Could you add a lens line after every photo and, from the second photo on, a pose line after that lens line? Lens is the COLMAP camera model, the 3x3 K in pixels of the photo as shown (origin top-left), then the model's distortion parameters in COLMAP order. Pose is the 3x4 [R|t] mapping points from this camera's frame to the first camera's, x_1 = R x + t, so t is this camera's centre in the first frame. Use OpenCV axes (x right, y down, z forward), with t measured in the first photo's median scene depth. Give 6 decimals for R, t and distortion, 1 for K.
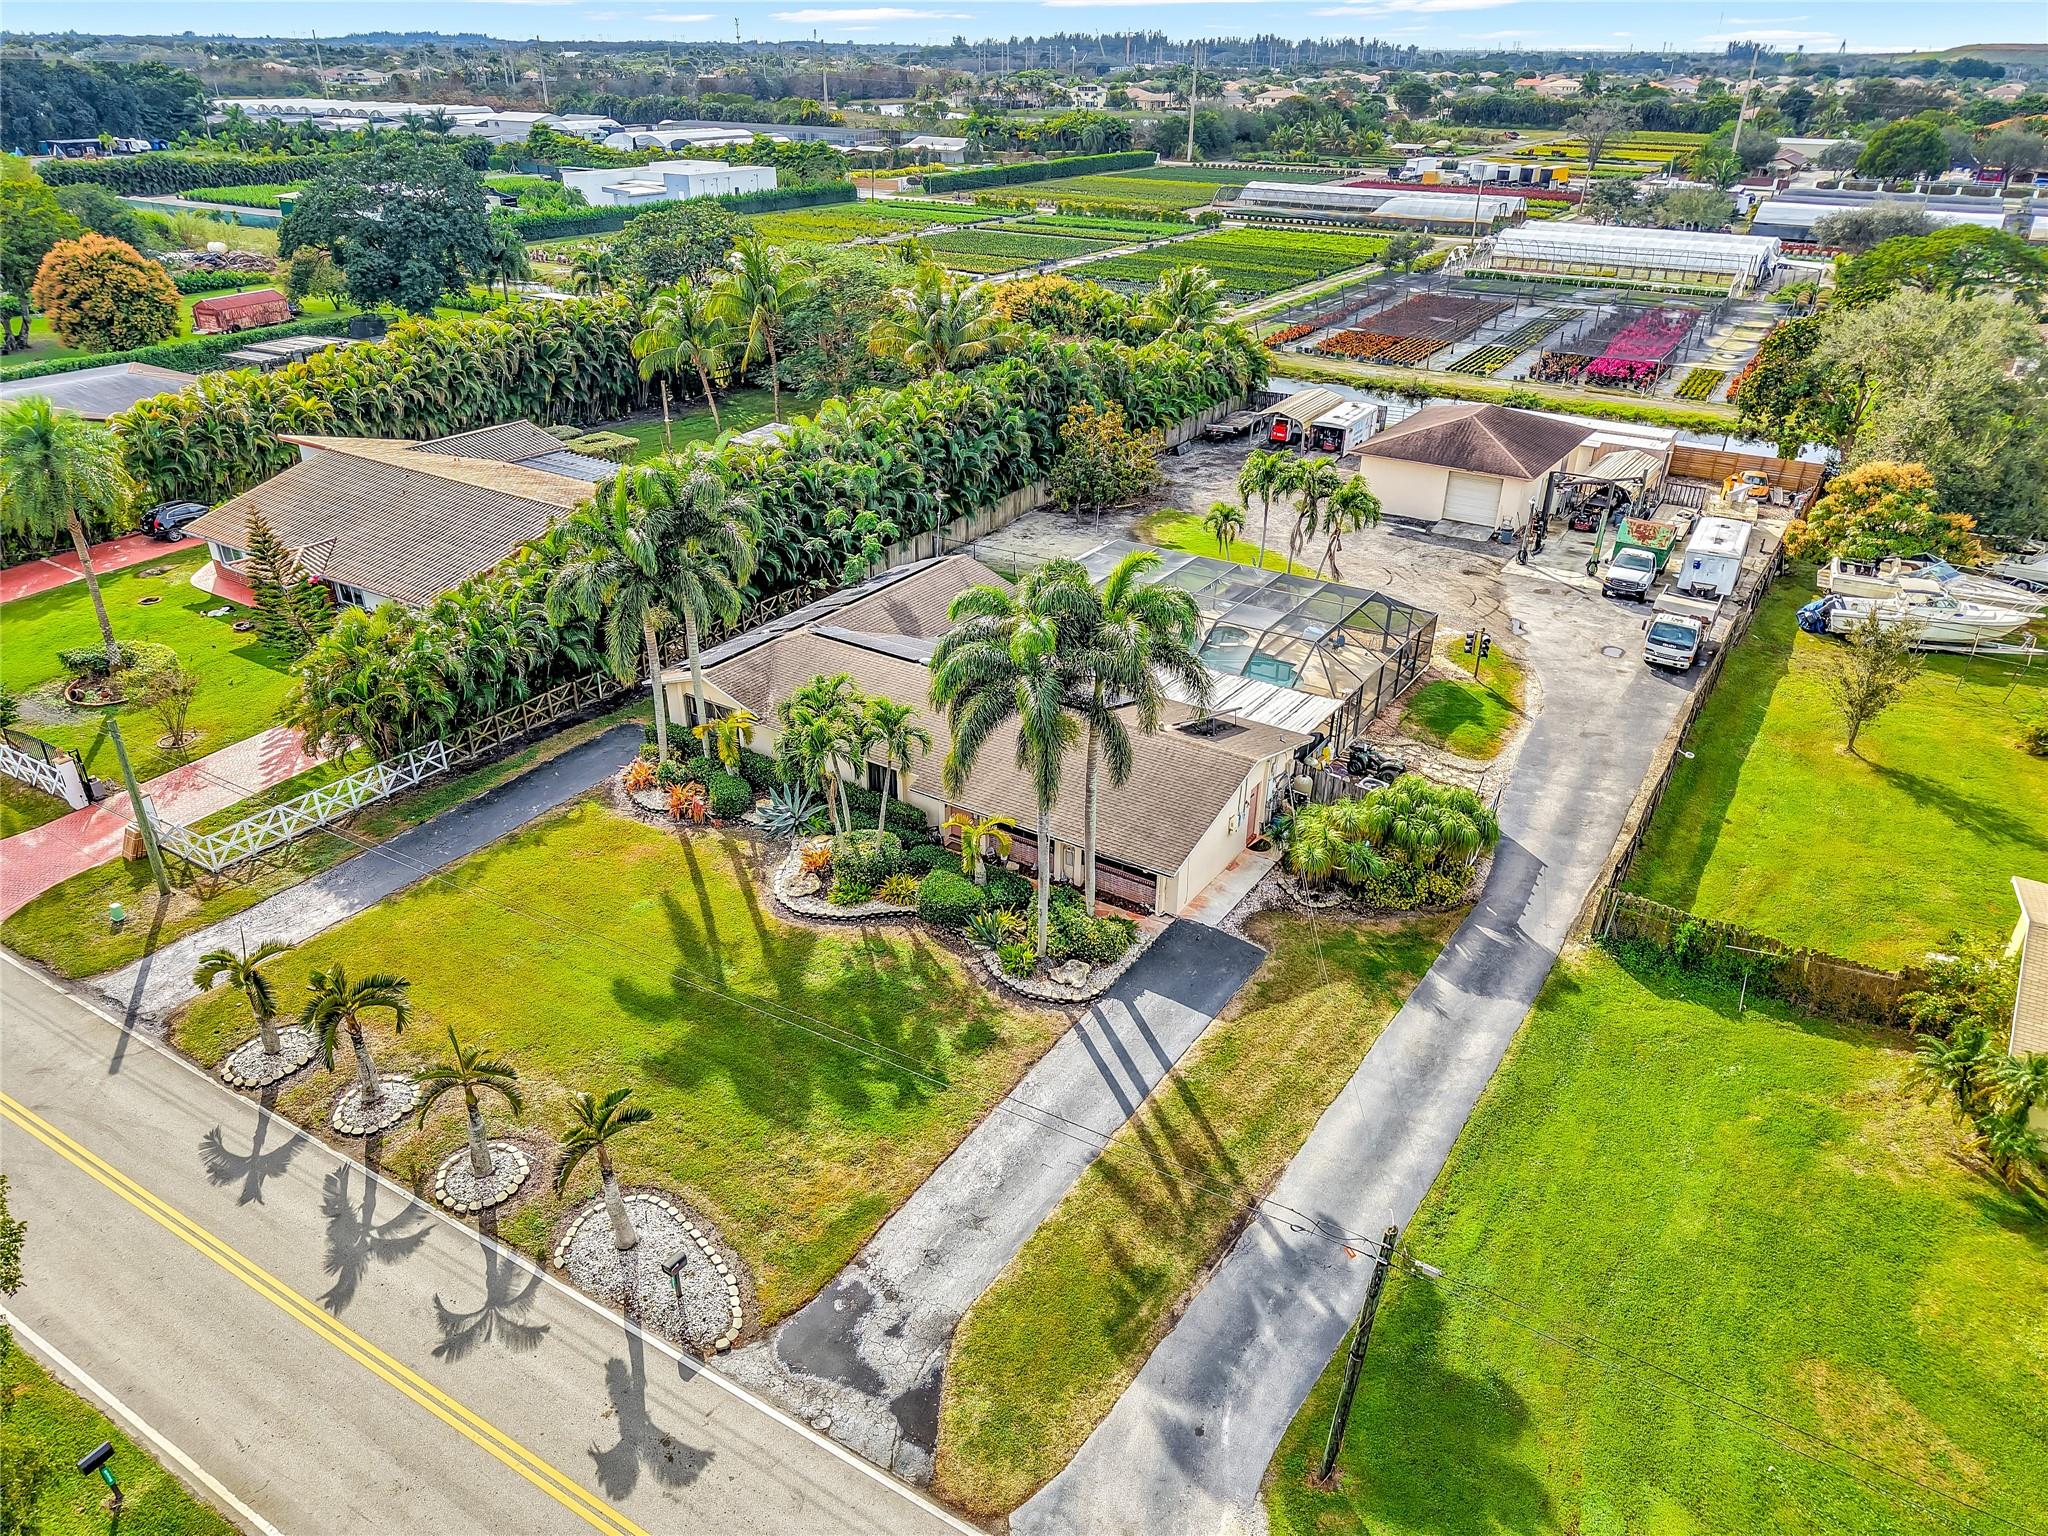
lens RADIAL K [[1391.1, 0, 1024.0], [0, 1391.1, 768.0], [0, 0, 1]] dist [0.033588, -0.033106]
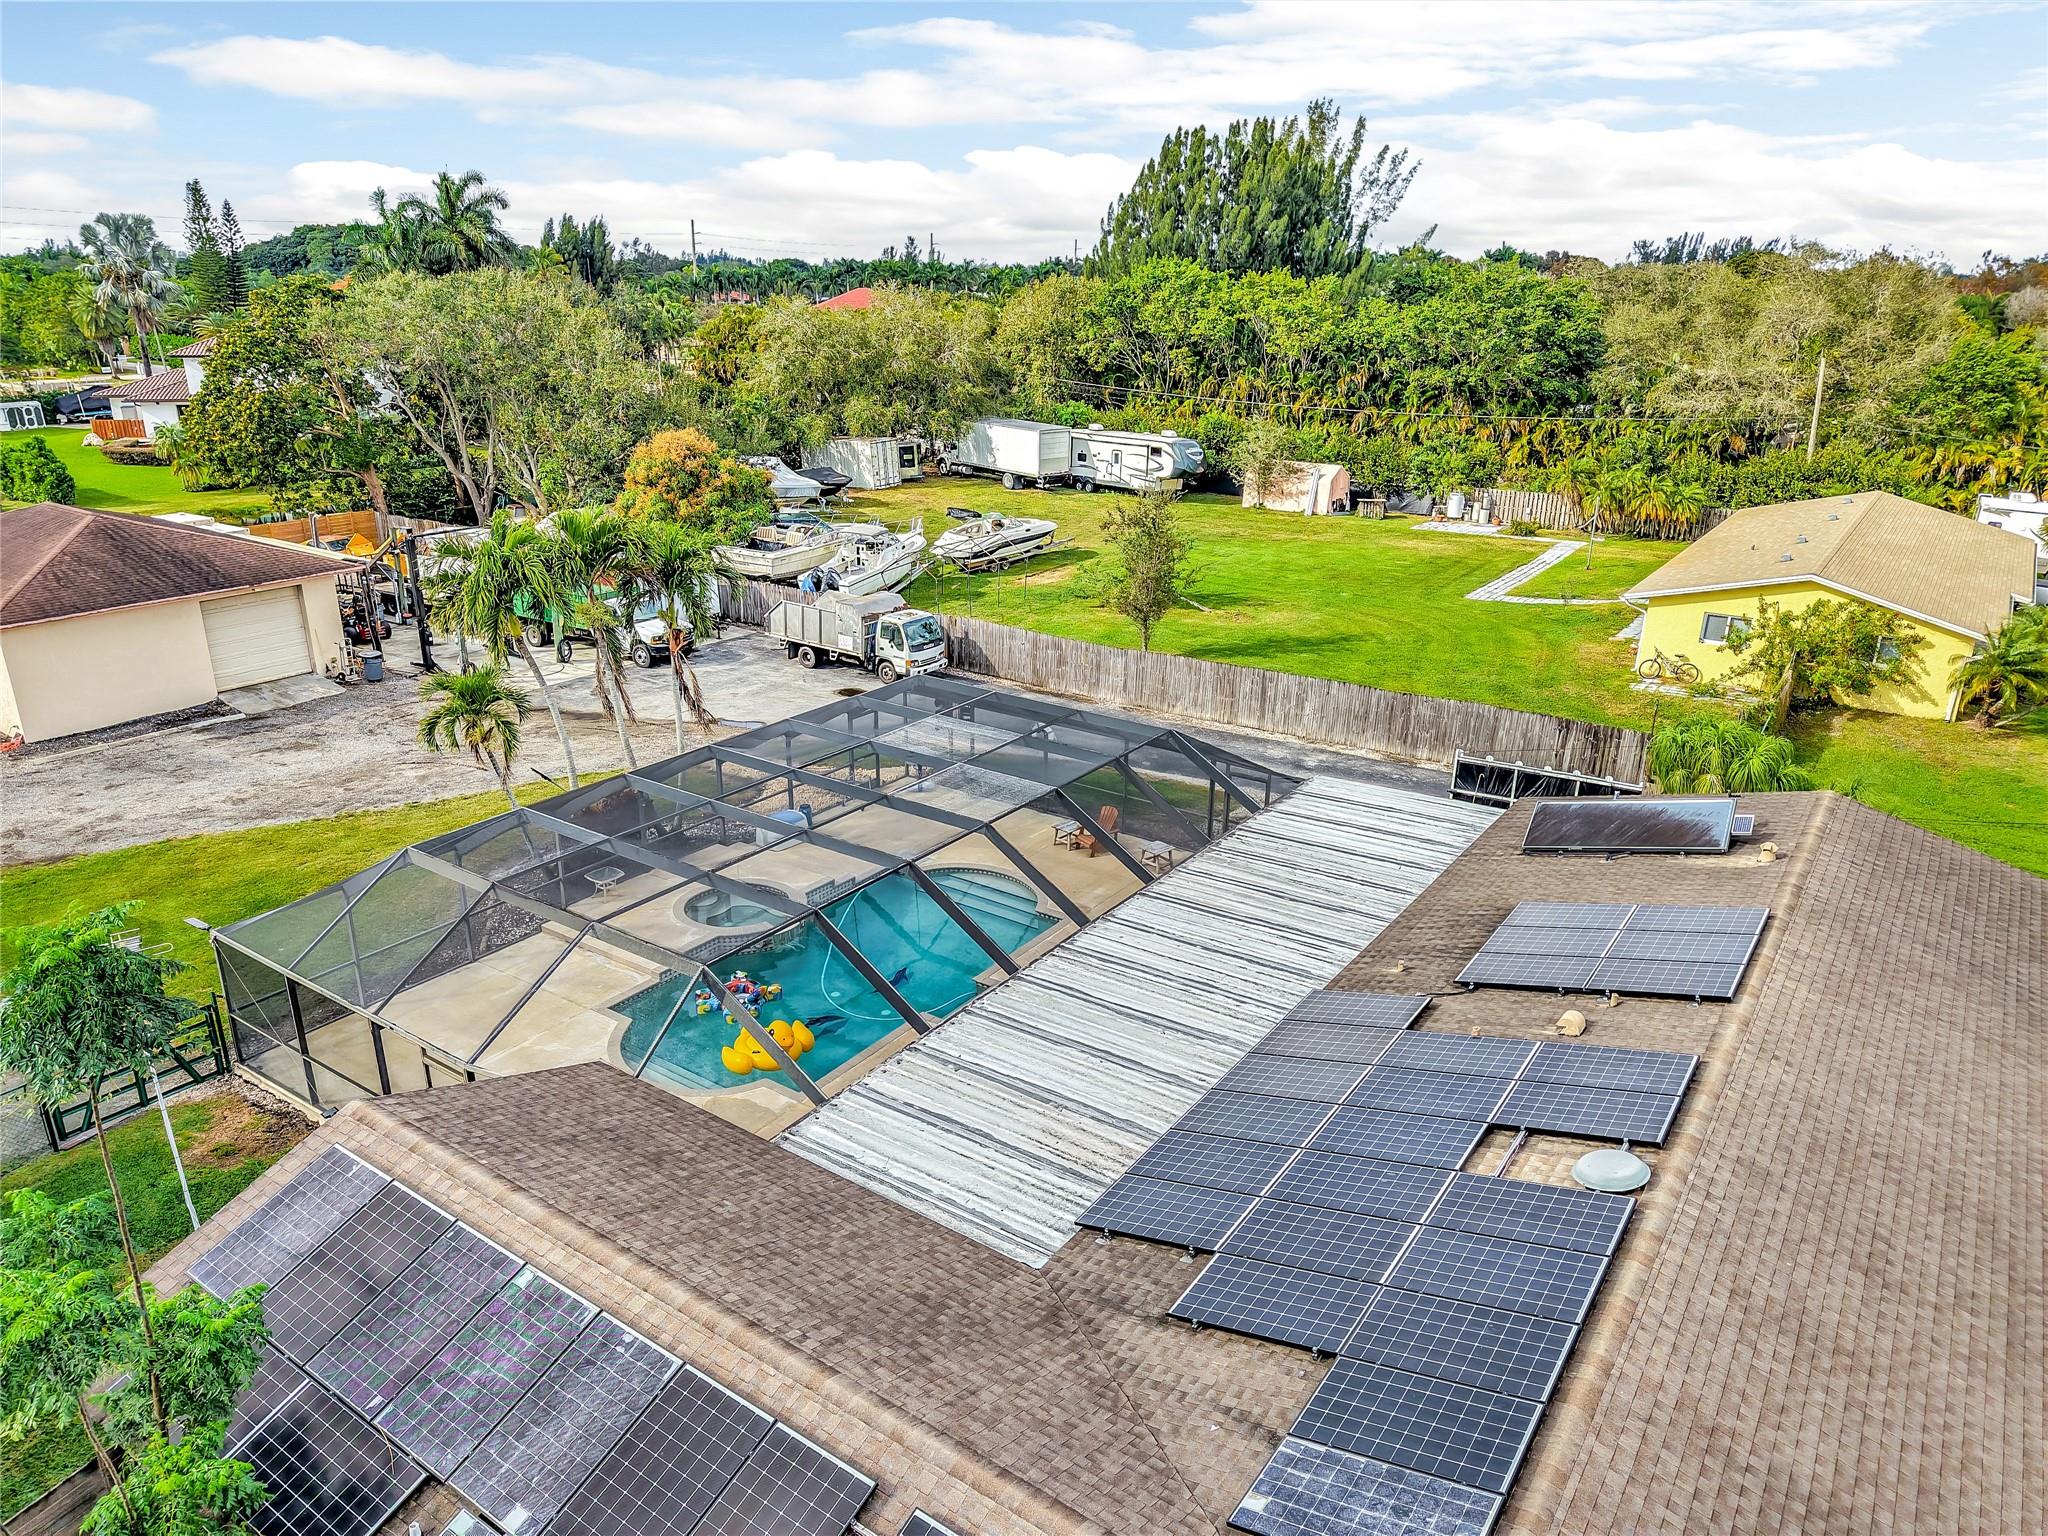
lens RADIAL K [[1362.8, 0, 1031.8], [0, 1362.8, 802.9], [0, 0, 1]] dist [0.027743, -0.025073]
pose [[0.026570, -0.369527, 0.928840, -0.302051], [0.448763, 0.834687, 0.319233, -0.277348], [-0.893256, 0.408347, 0.188008, 1.045174]]
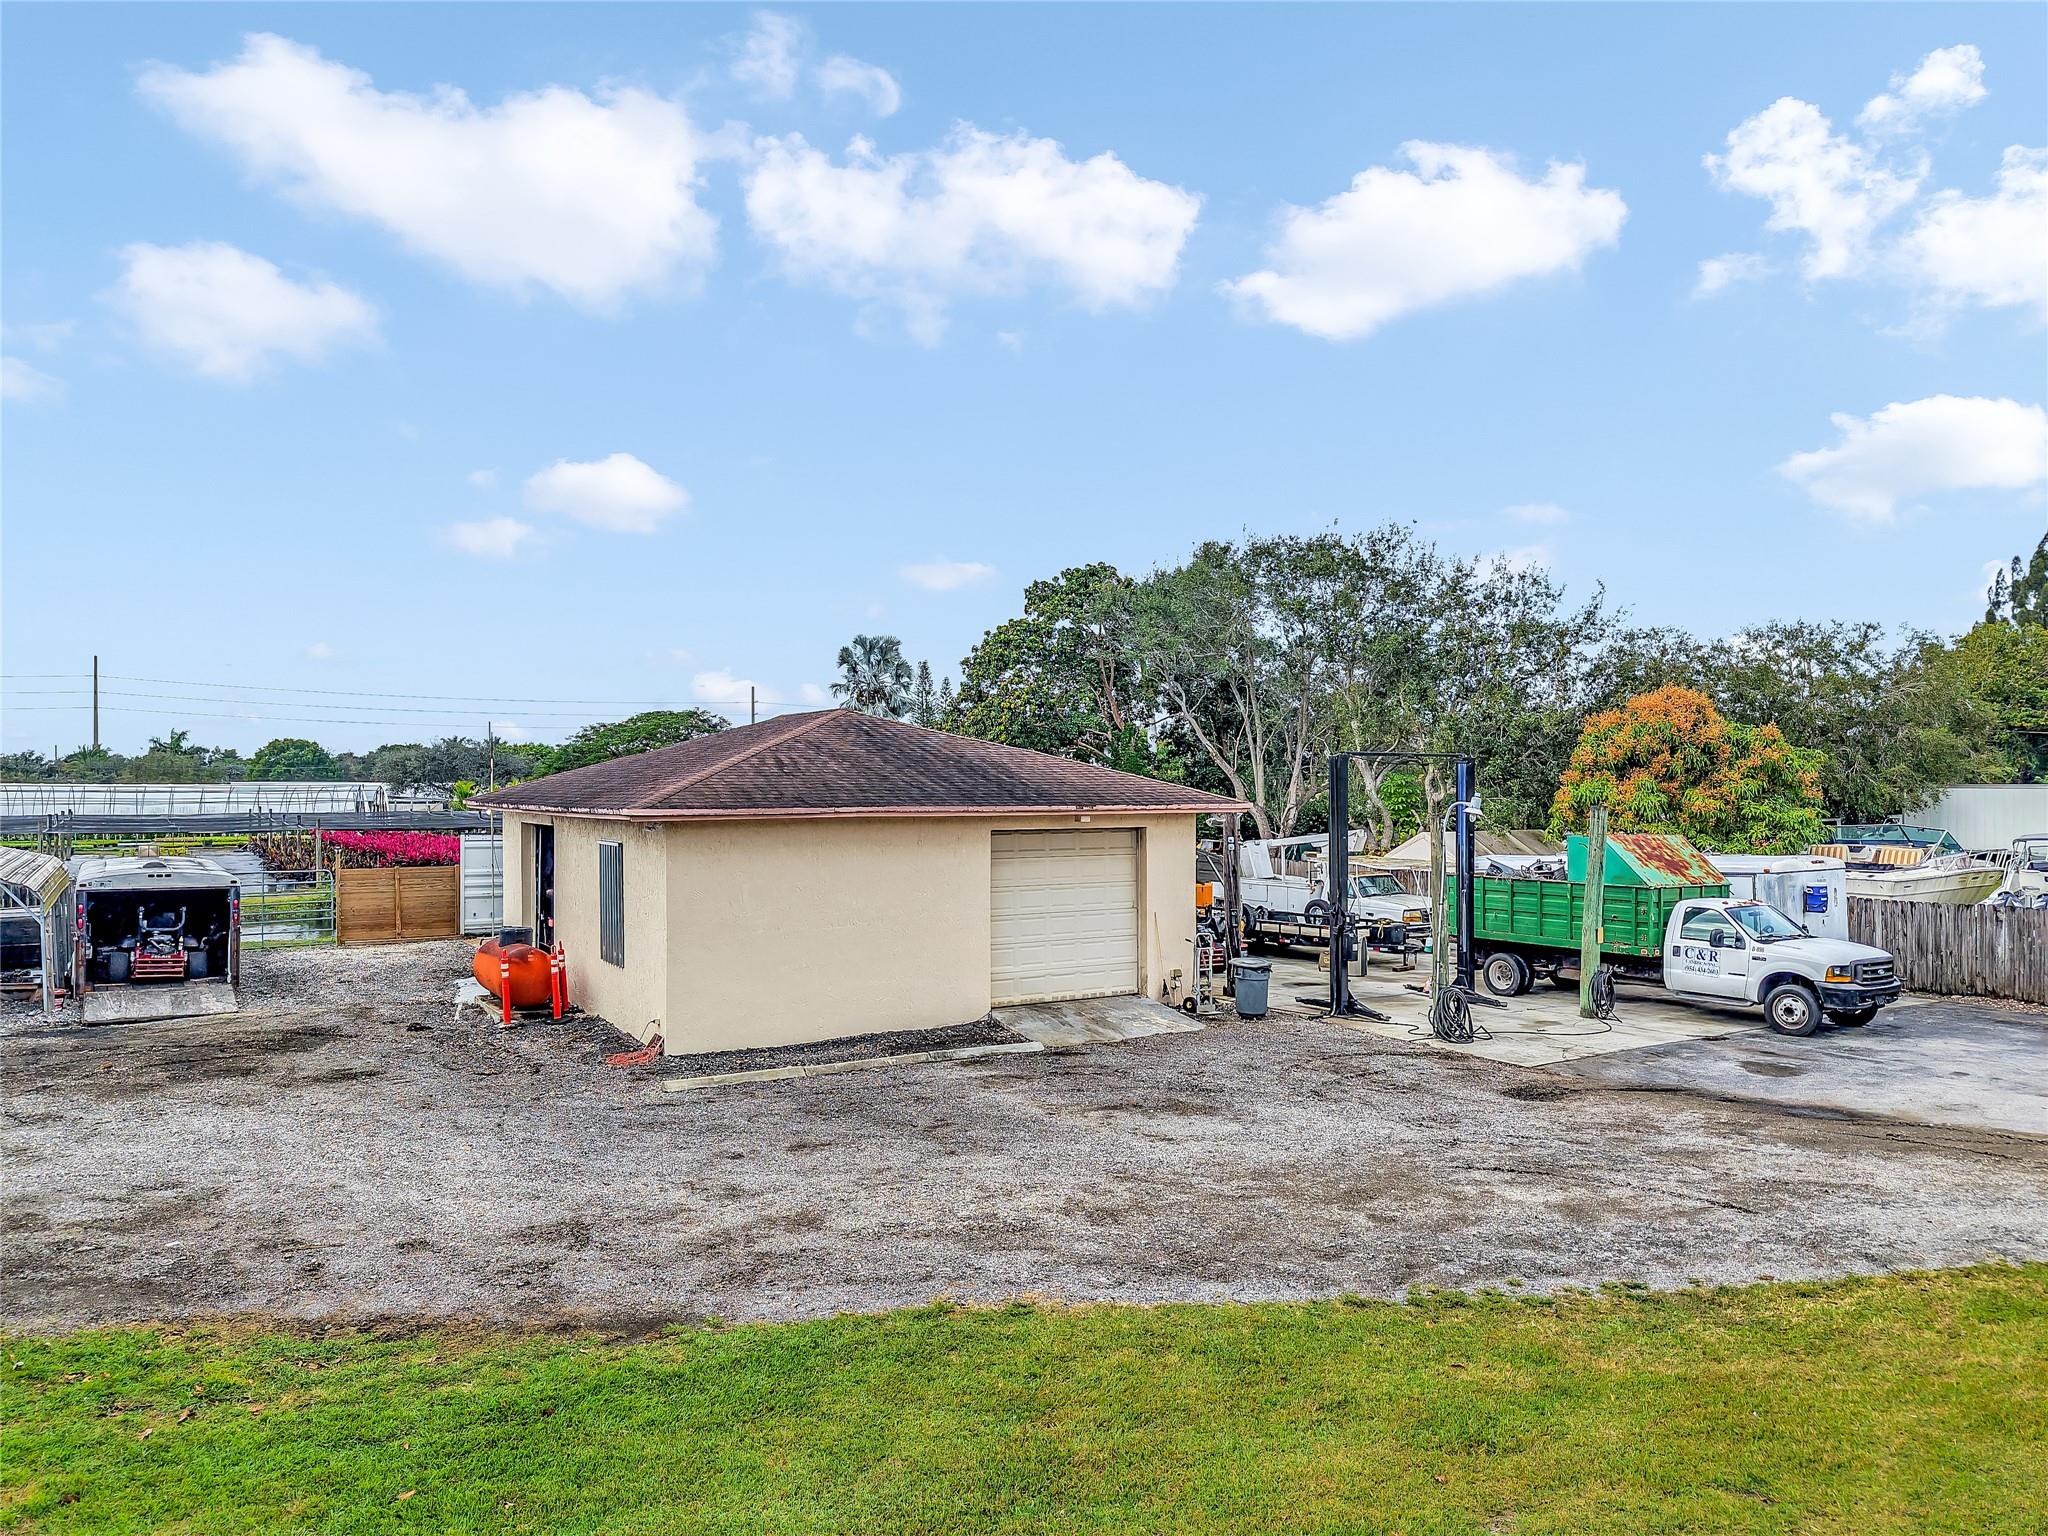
lens RADIAL K [[1388.9, 0, 1021.5], [0, 1388.9, 770.3], [0, 0, 1]] dist [0.005391, 0.002045]
pose [[0.435522, -0.006126, 0.900157, 0.096646], [0.422772, 0.884222, -0.198532, -0.263899], [-0.794723, 0.467026, 0.387689, 1.406316]]
